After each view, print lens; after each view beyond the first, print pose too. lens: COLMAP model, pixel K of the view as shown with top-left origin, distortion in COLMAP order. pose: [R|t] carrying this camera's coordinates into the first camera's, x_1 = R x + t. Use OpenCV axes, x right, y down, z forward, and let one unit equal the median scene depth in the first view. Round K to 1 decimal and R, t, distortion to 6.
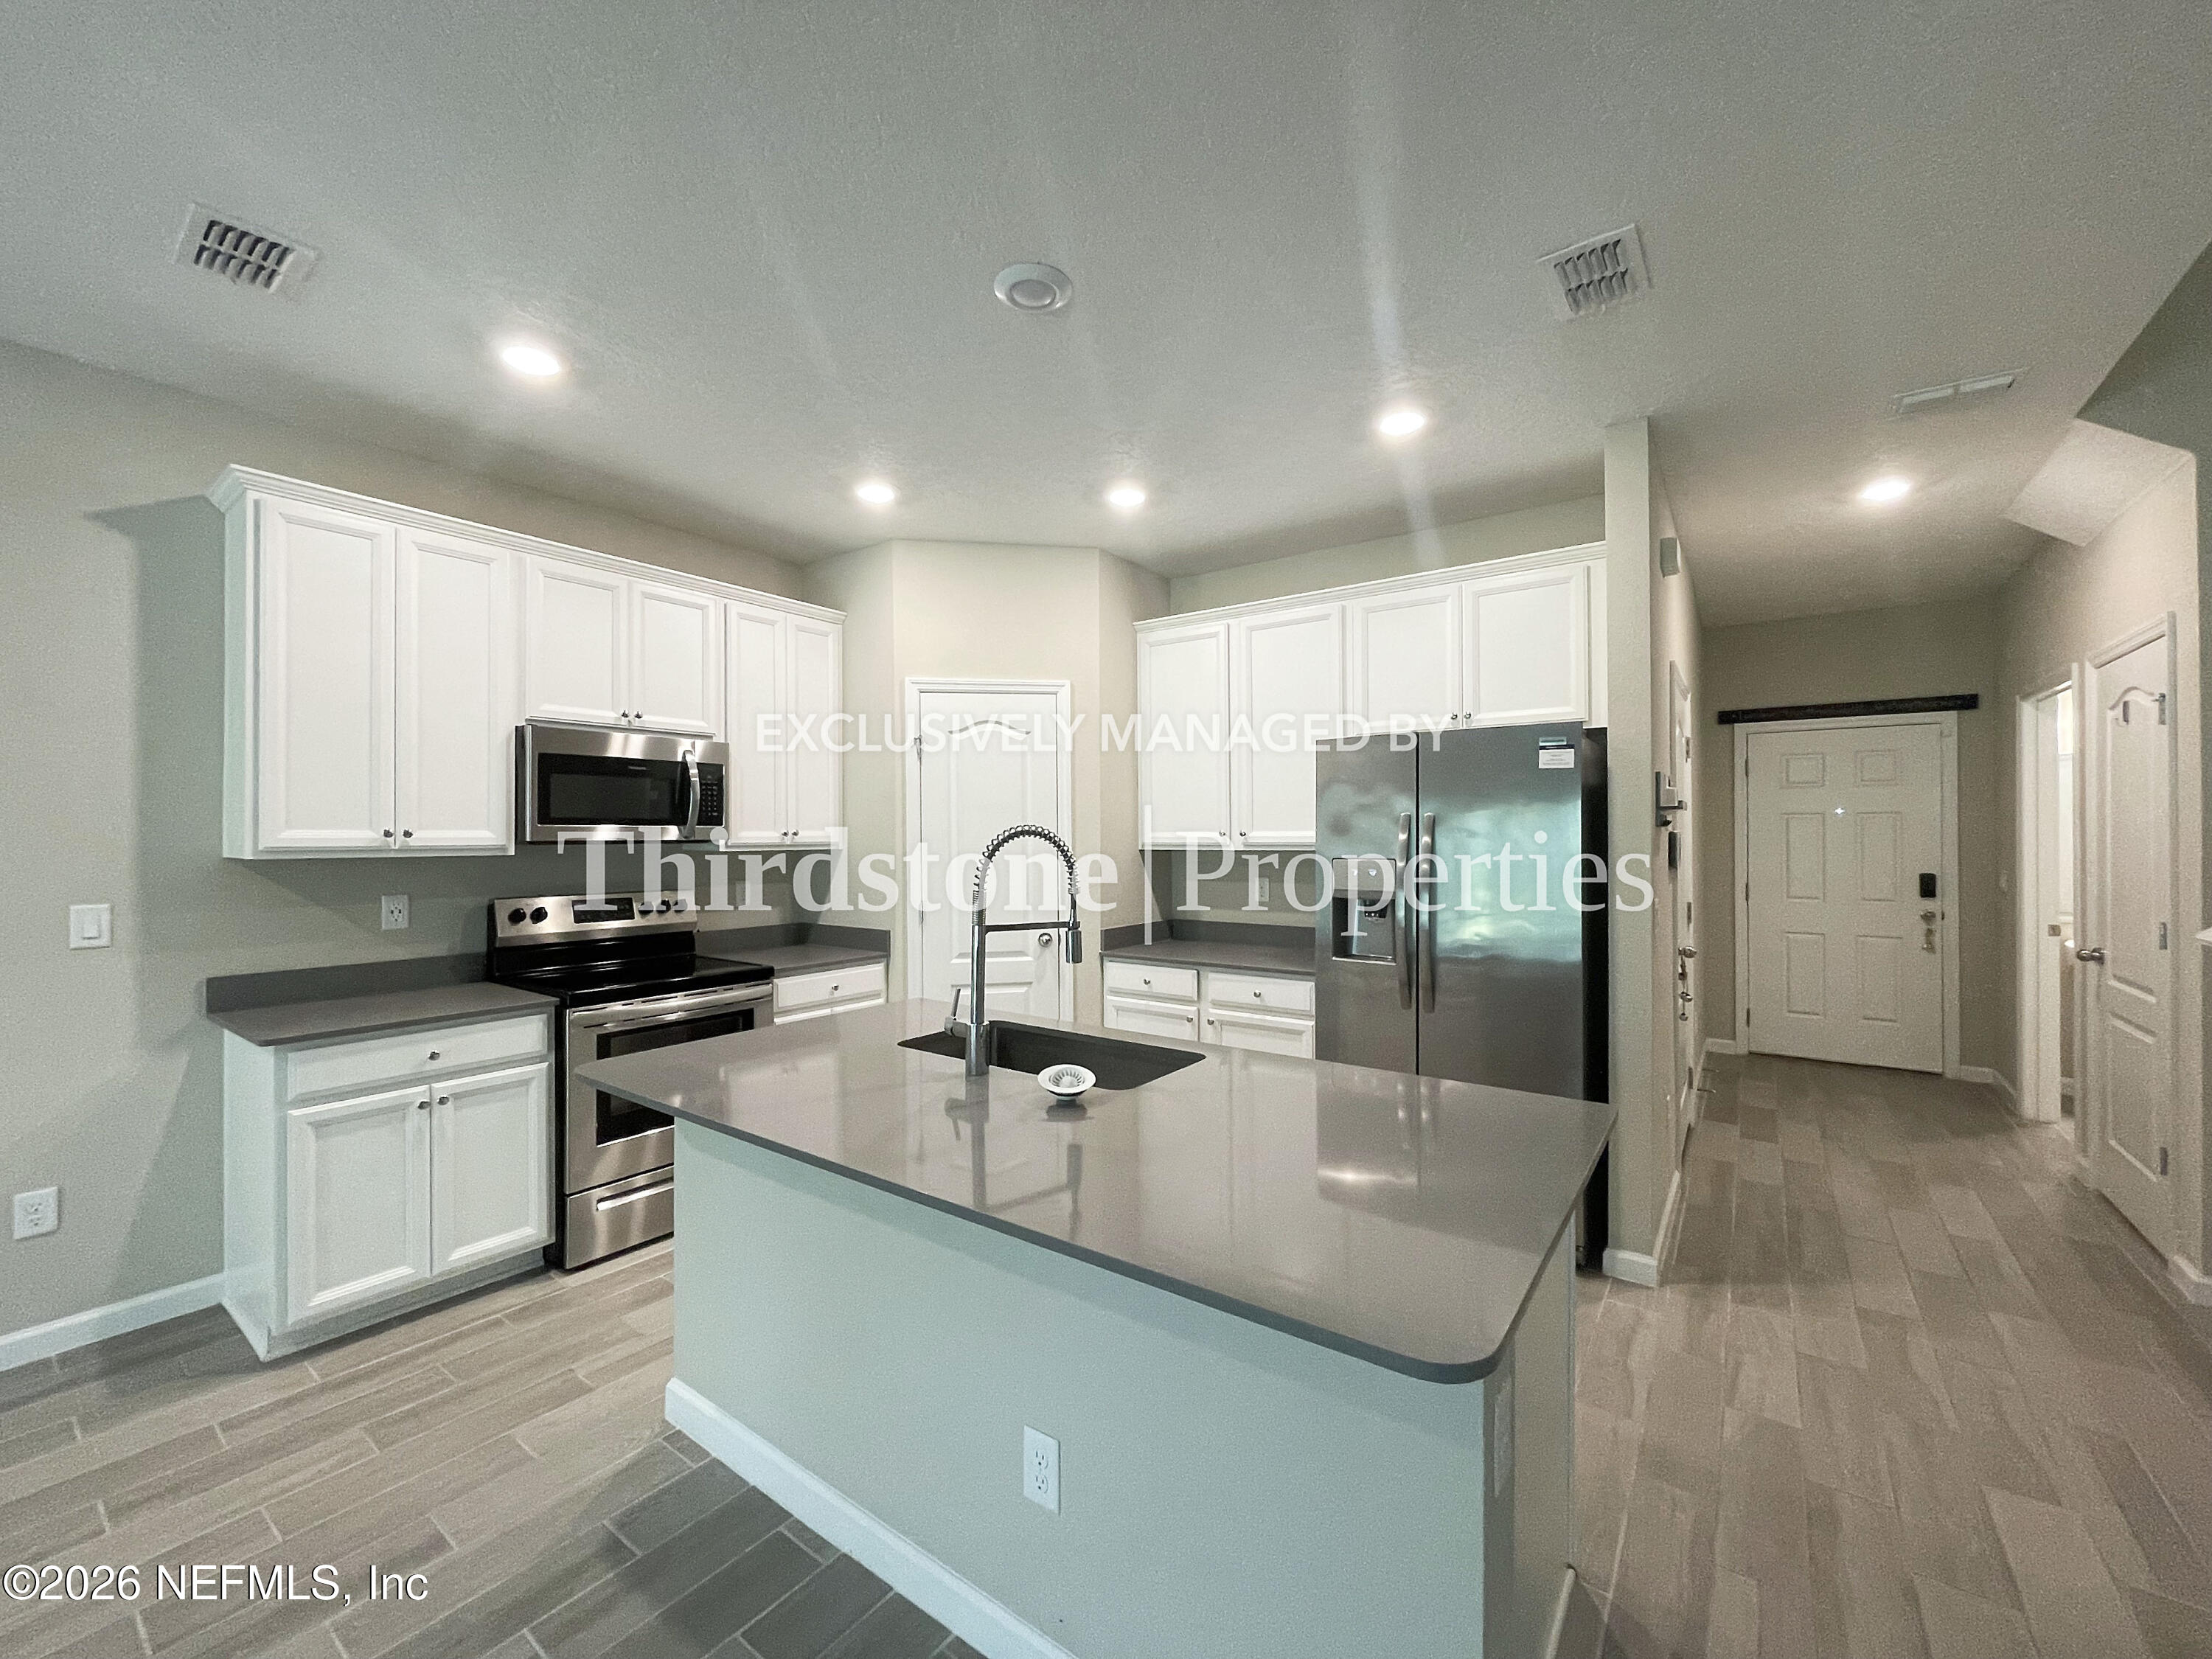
lens RADIAL K [[899.8, 0, 1104.7], [0, 899.8, 845.1], [0, 0, 1]] dist [-0.001616, -0.000728]
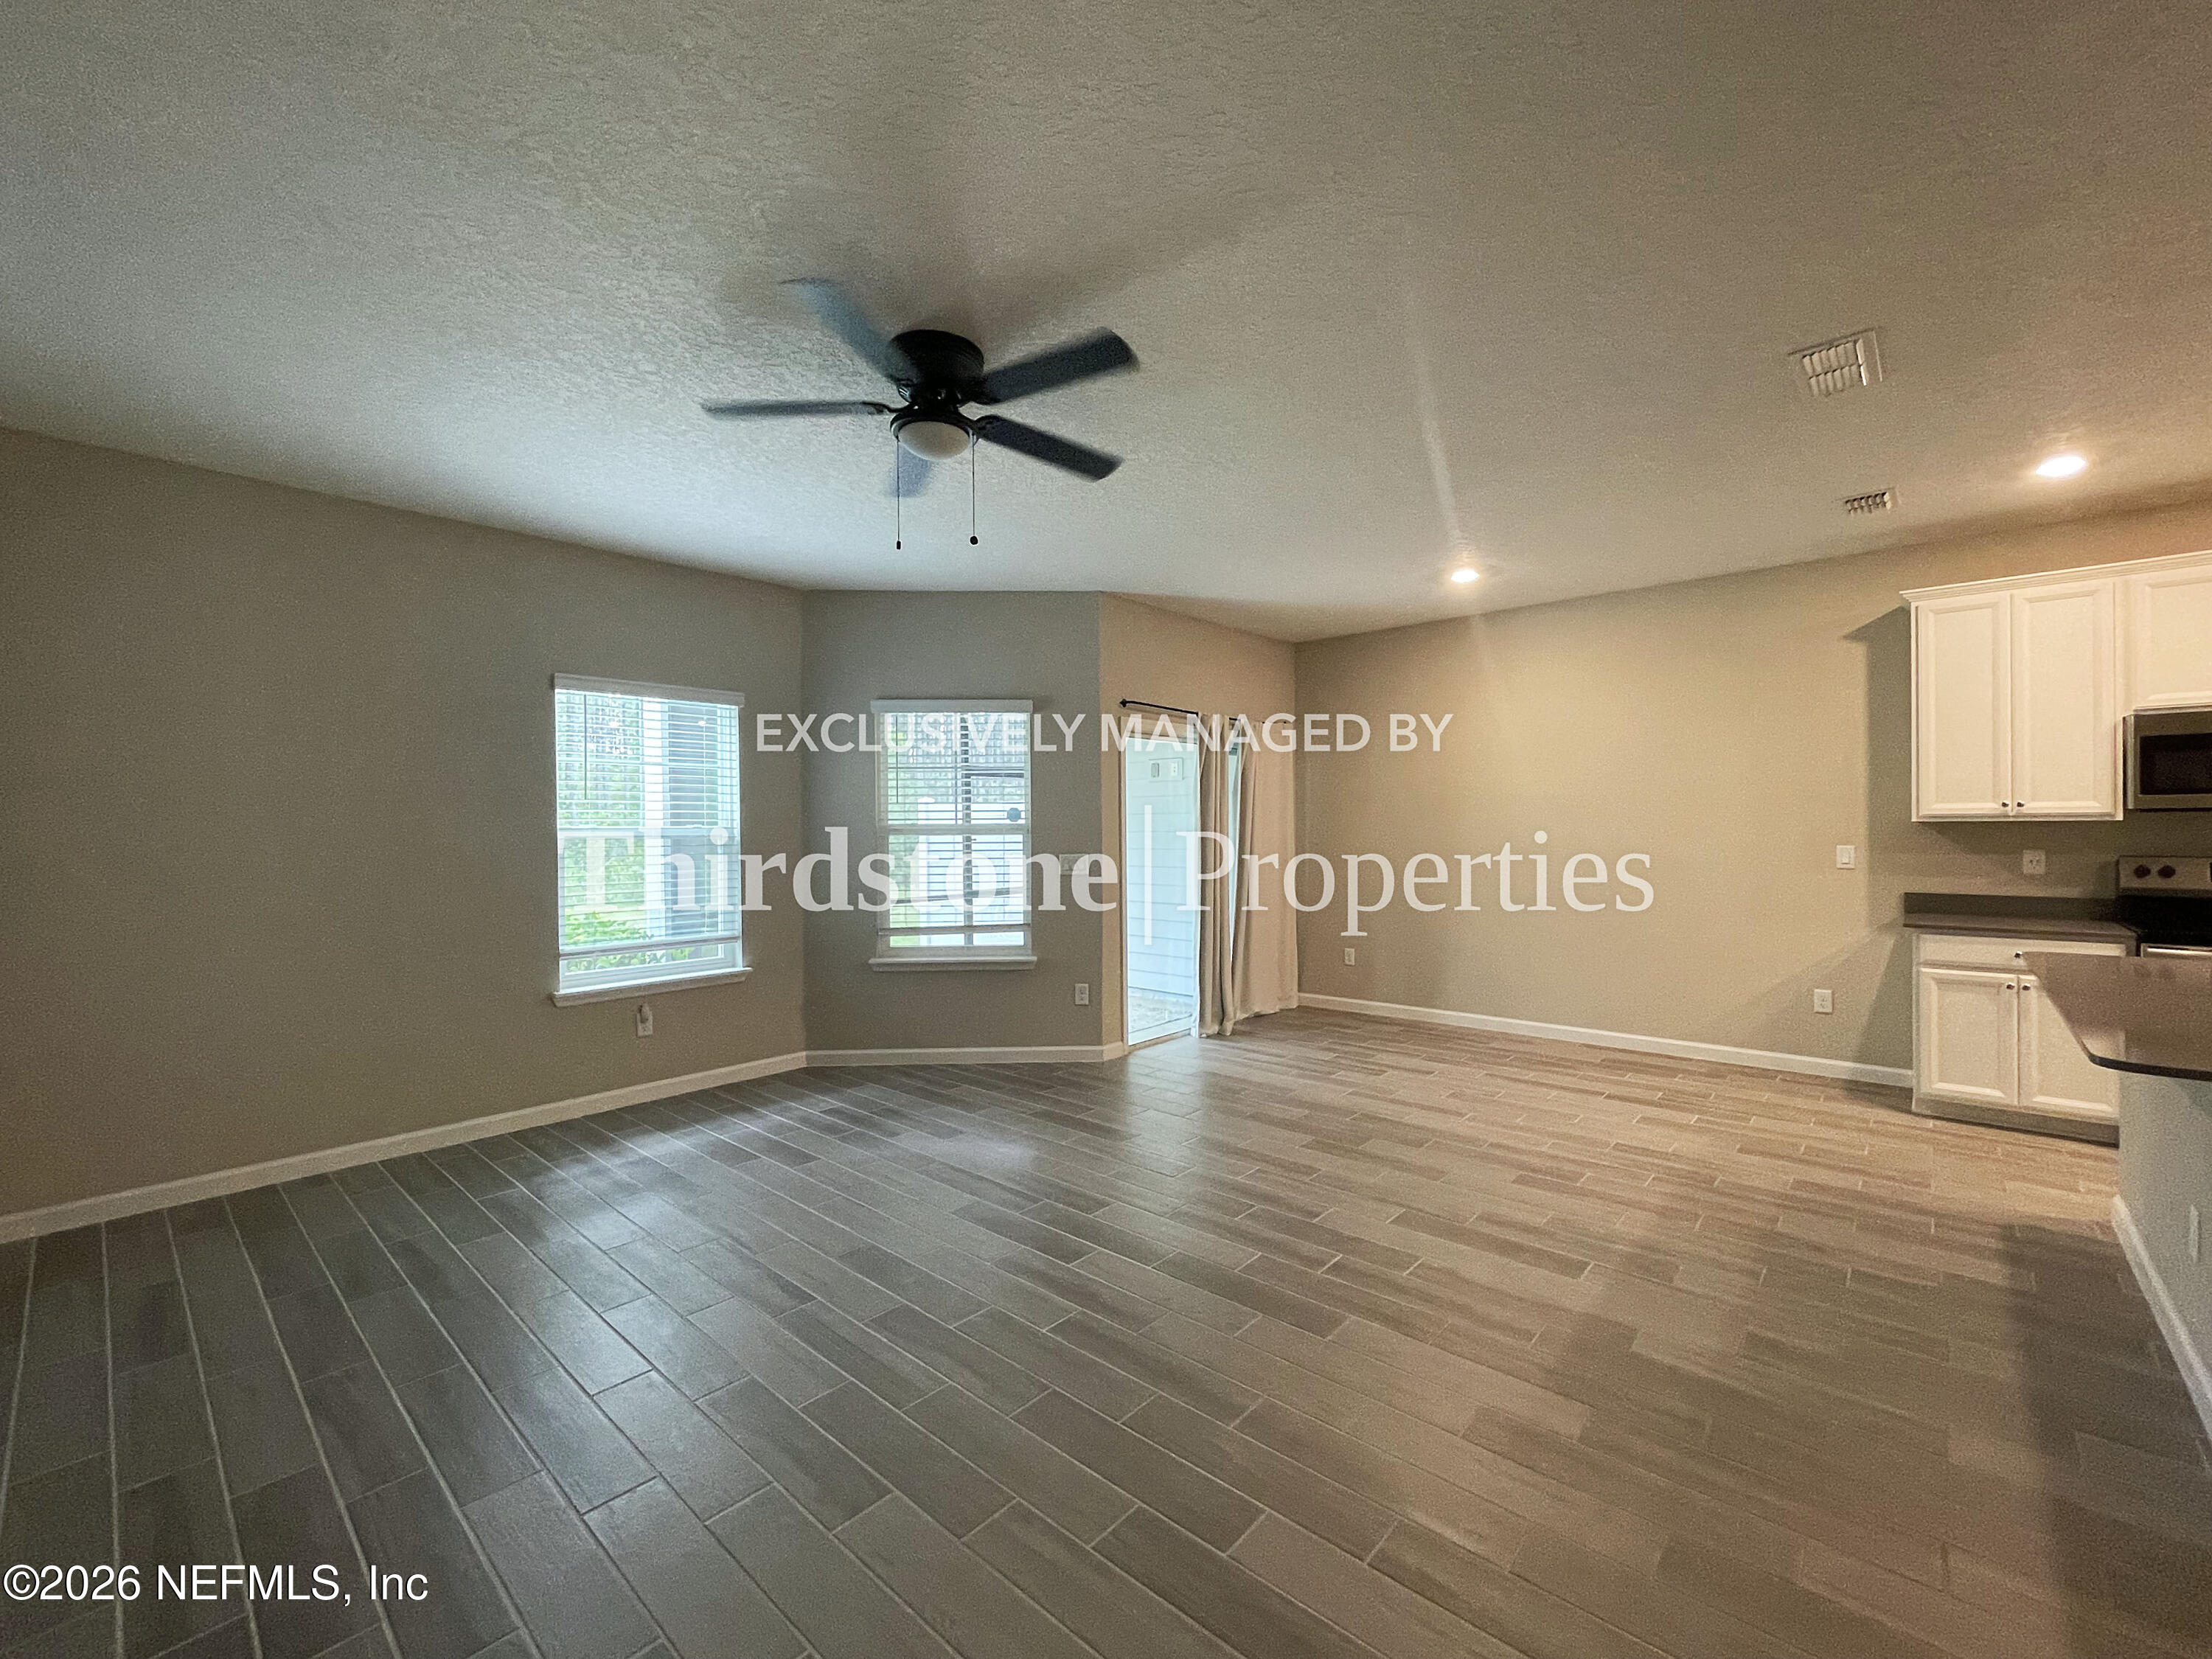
lens RADIAL K [[904.5, 0, 1100.4], [0, 904.5, 800.5], [0, 0, 1]] dist [0.004548, 0.000468]
pose [[-0.106538, -0.026684, -0.993951, 0.759671], [-0.003343, 0.999644, -0.026478, 0.022023], [0.994303, 0.000502, -0.106589, -0.283048]]
